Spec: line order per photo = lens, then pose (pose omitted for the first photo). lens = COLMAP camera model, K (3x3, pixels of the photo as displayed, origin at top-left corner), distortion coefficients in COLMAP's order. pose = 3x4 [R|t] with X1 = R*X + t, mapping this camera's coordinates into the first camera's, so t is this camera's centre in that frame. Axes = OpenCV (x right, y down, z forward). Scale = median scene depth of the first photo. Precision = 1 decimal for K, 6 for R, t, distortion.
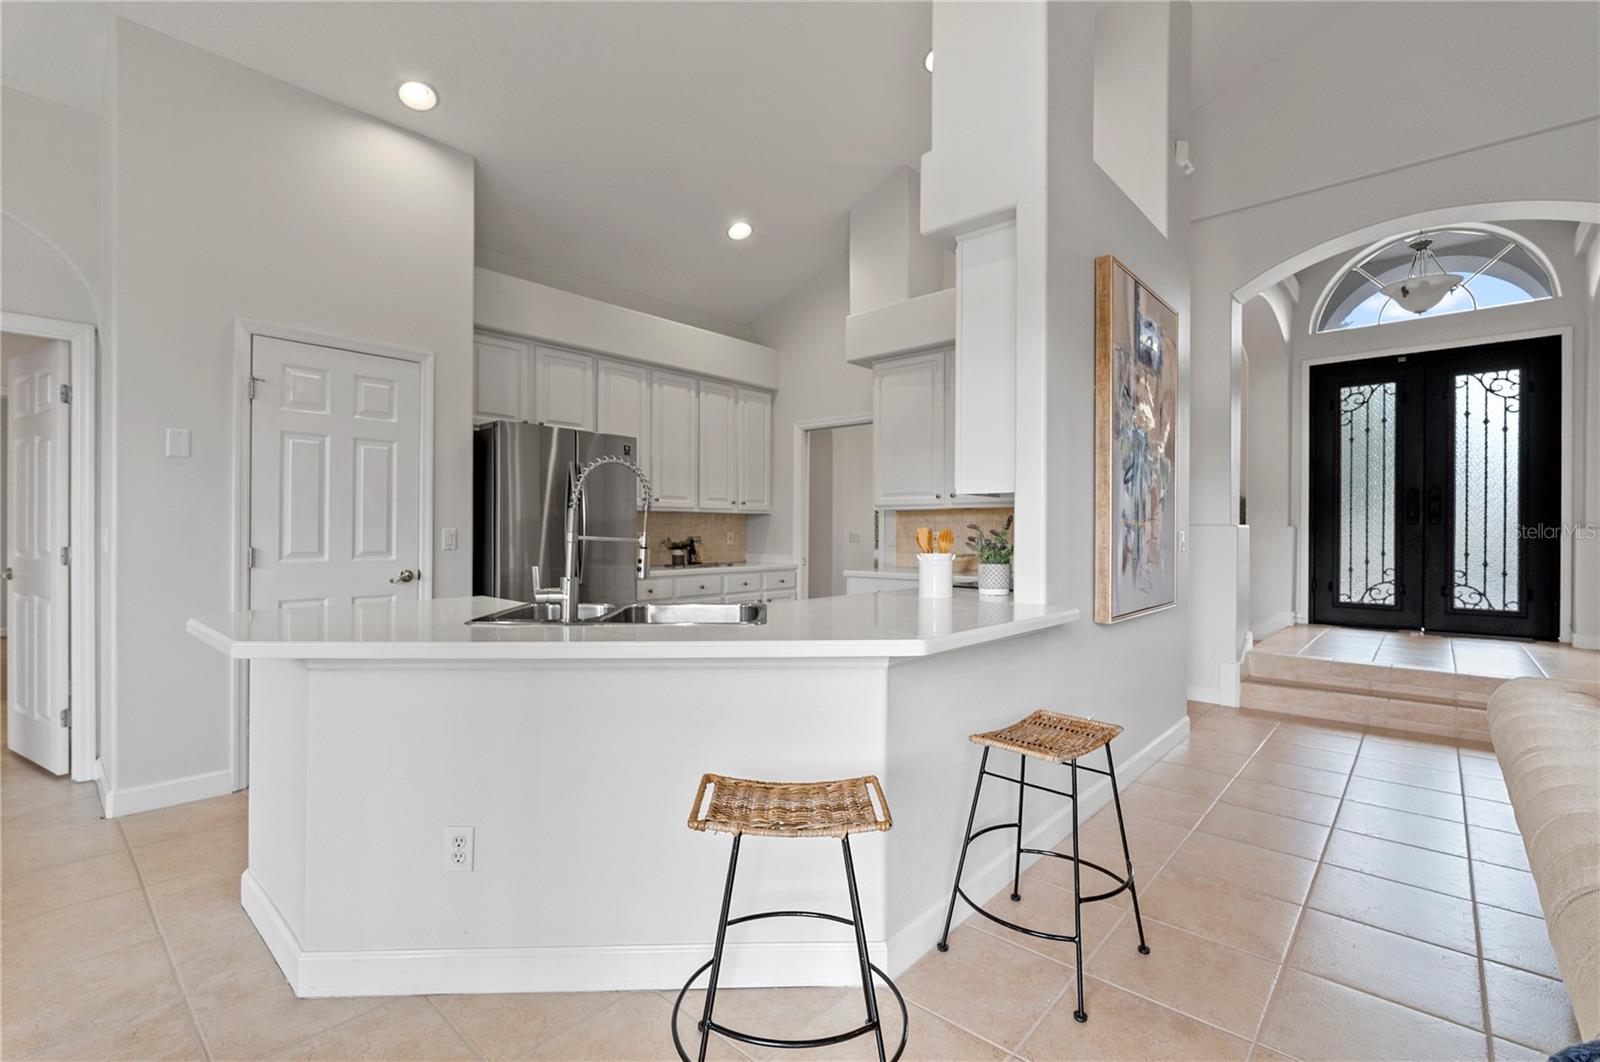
lens RADIAL K [[712.0, 0, 788.1], [0, 712.0, 532.9], [0, 0, 1]] dist [-0.002825, -0.000763]
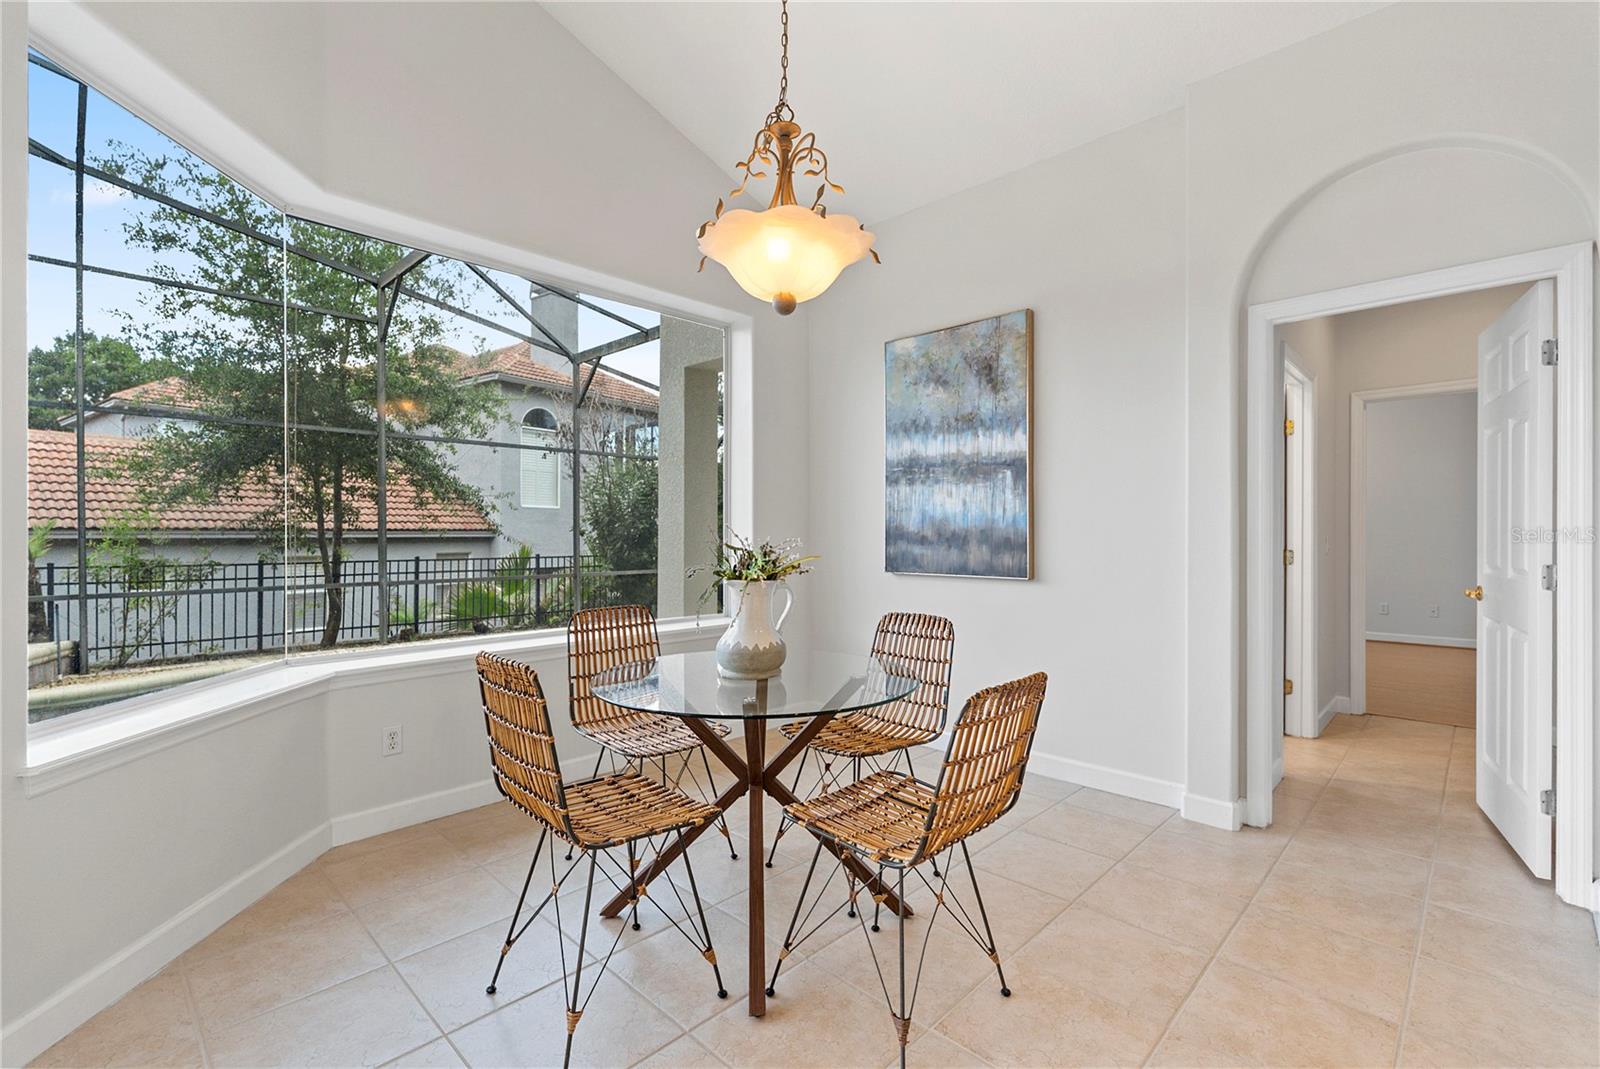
lens RADIAL K [[712.0, 0, 791.5], [0, 712.0, 541.1], [0, 0, 1]] dist [-0.002825, -0.000763]
pose [[-0.042102, -0.001022, -0.999113, -0.259379], [-0.002805, 0.999996, -0.000904, -0.000334], [0.999109, 0.002764, -0.042105, 0.254071]]
